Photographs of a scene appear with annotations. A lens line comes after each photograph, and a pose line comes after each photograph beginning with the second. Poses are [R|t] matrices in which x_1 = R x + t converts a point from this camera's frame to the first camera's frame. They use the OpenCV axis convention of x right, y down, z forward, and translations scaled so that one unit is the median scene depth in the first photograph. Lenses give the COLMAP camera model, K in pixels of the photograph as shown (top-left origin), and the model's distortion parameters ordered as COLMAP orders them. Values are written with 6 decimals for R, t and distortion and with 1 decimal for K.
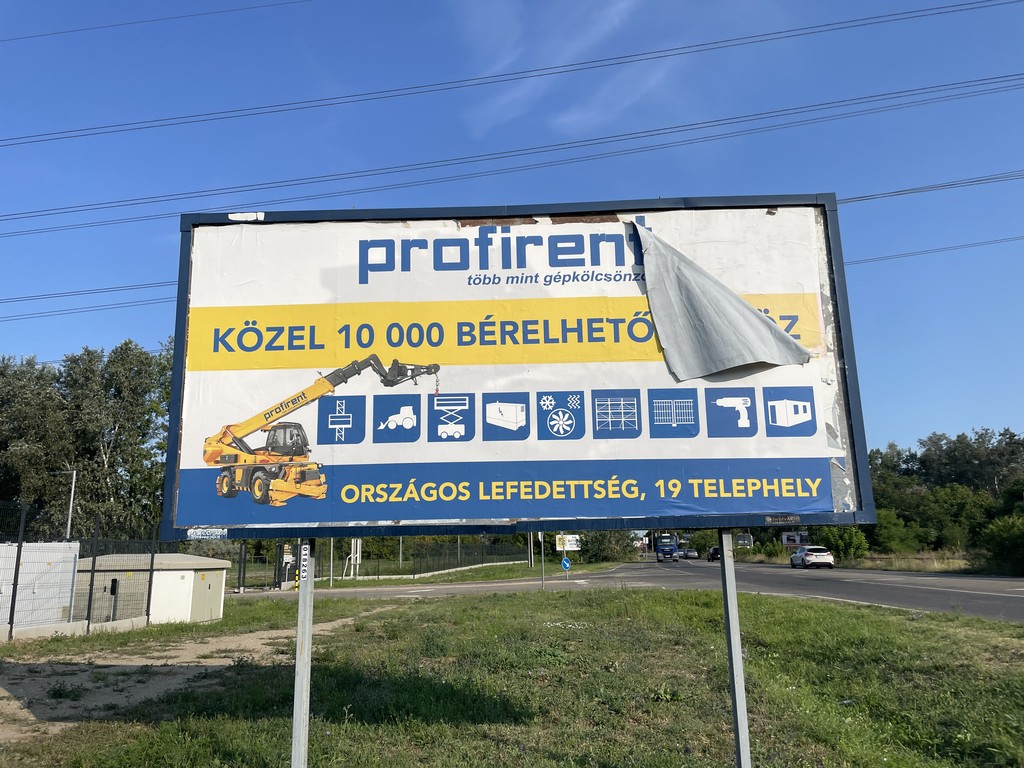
lens RADIAL K [[719.4, 0, 512.0], [0, 719.4, 384.0], [0, 0, 1]] dist [0.040087, -0.049840]
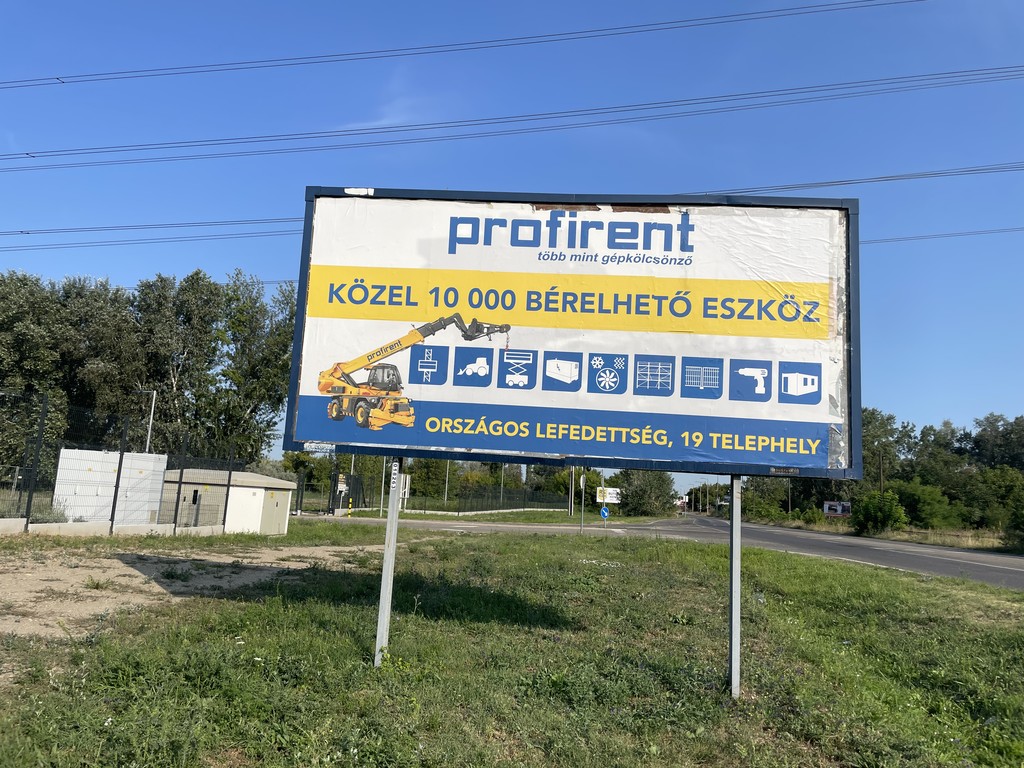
lens RADIAL K [[719.4, 0, 512.0], [0, 719.4, 384.0], [0, 0, 1]] dist [0.040087, -0.049840]
pose [[0.995349, 0.068848, -0.067389, -0.009550], [-0.063956, 0.995335, 0.072236, -0.015734], [0.072048, -0.067591, 0.995108, -0.216135]]
